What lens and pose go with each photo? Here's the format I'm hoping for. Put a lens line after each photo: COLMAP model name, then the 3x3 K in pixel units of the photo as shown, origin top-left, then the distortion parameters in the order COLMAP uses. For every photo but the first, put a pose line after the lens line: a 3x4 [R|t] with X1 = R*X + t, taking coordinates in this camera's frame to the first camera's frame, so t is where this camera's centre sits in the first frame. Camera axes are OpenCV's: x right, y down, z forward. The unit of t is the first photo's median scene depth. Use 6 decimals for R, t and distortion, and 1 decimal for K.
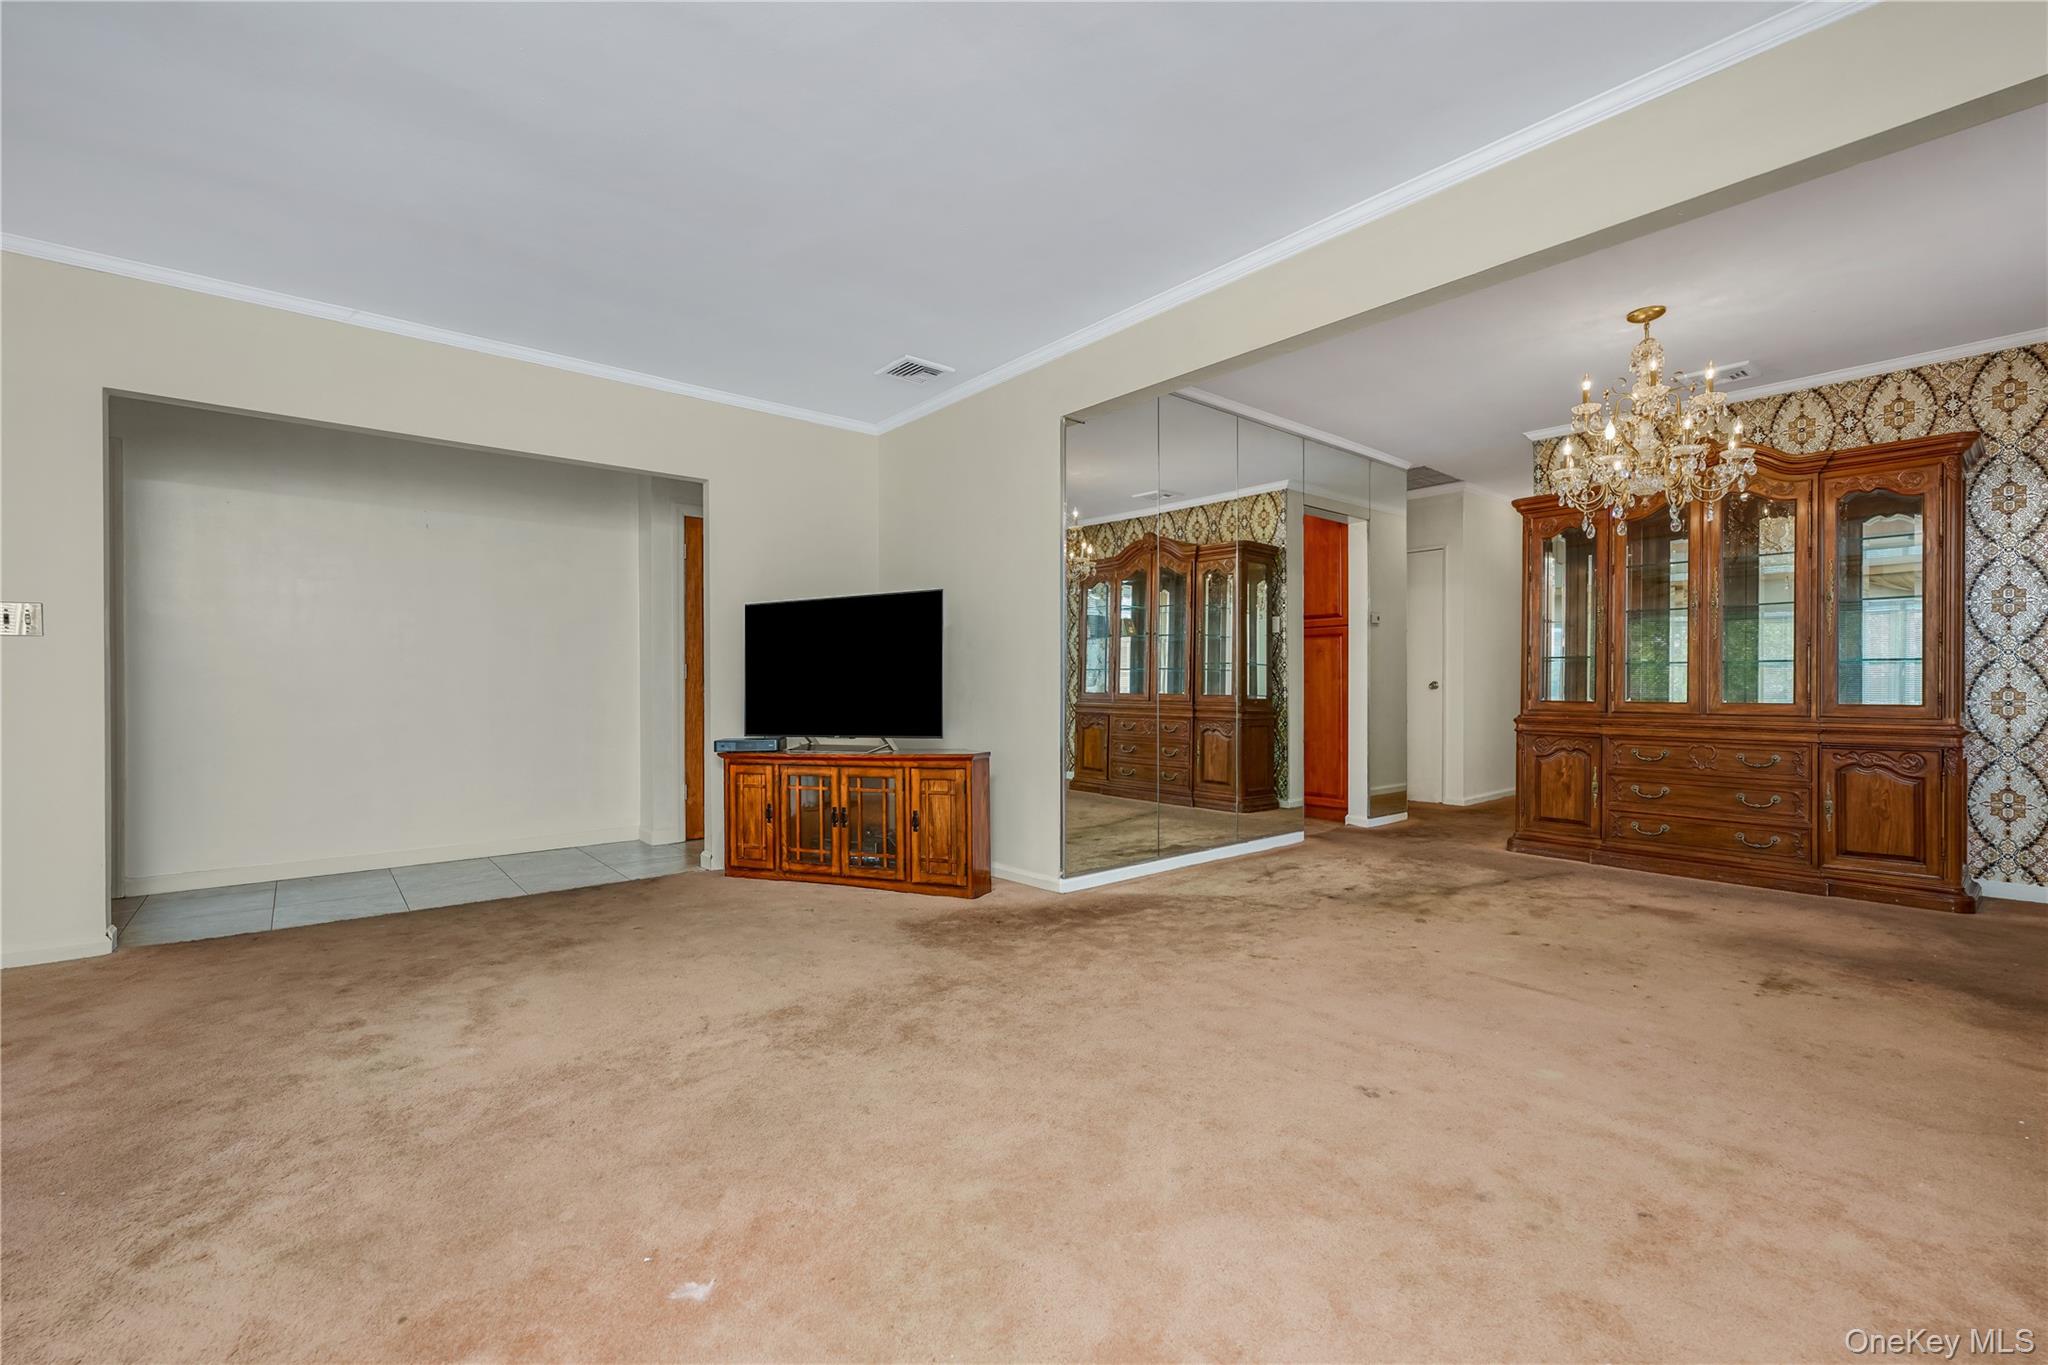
lens RADIAL K [[918.2, 0, 1024.0], [0, 918.2, 682.5], [0, 0, 1]] dist [-0.013488, 0.000007]
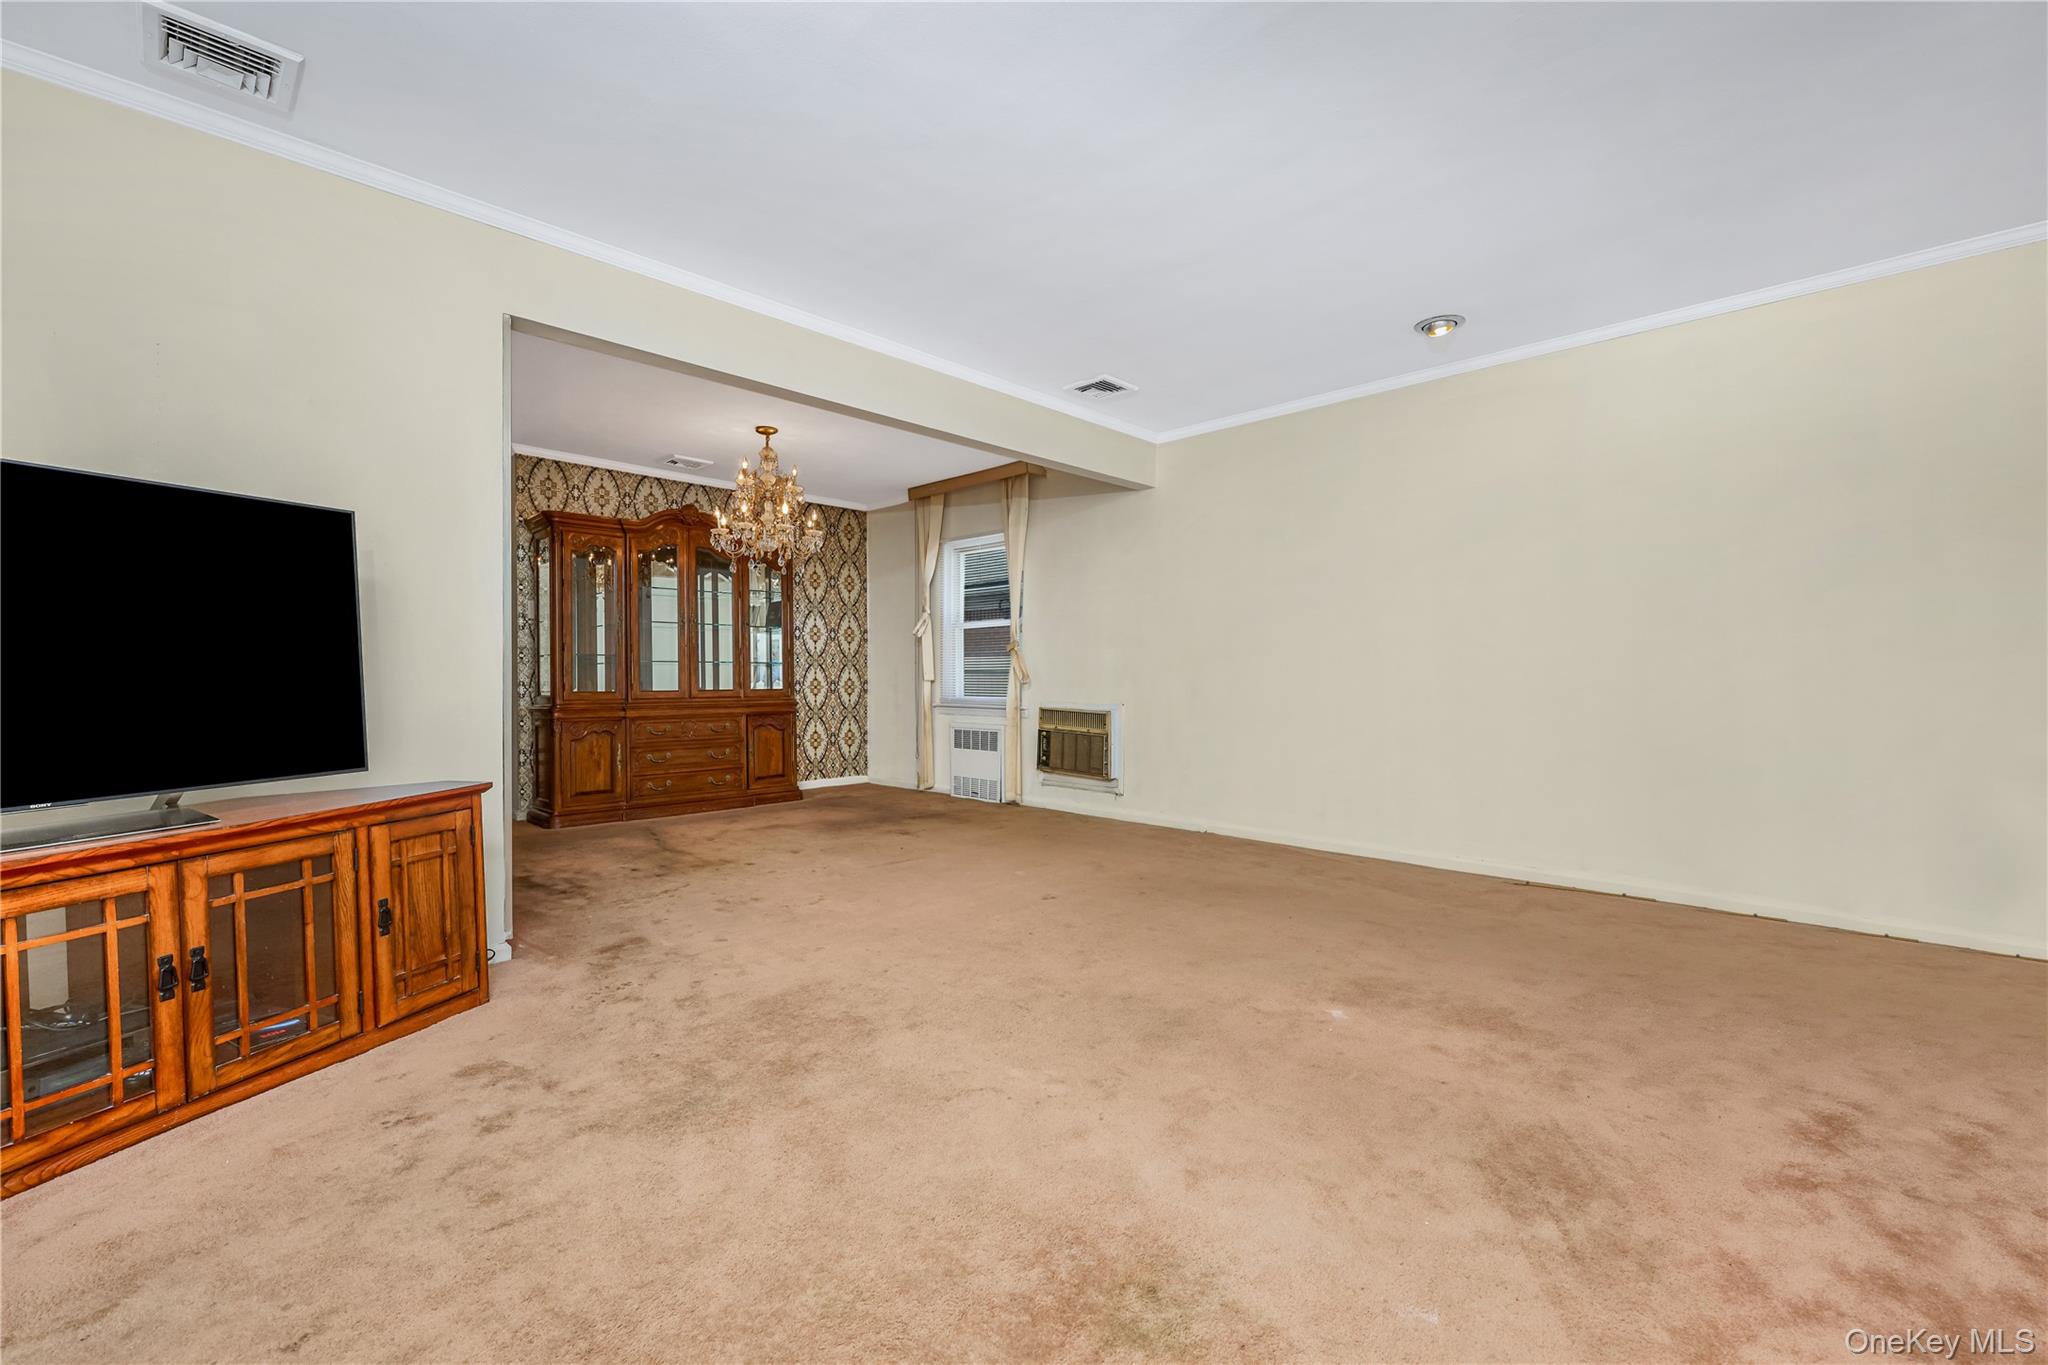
lens RADIAL K [[798.7, 0, 1024.0], [0, 798.7, 682.5], [0, 0, 1]] dist [0.000154, 0.000141]
pose [[-0.042242, -0.007204, 0.999081, -0.610765], [0.006221, 0.999953, 0.007474, 0.003694], [-0.999088, 0.006531, -0.042196, 0.604093]]
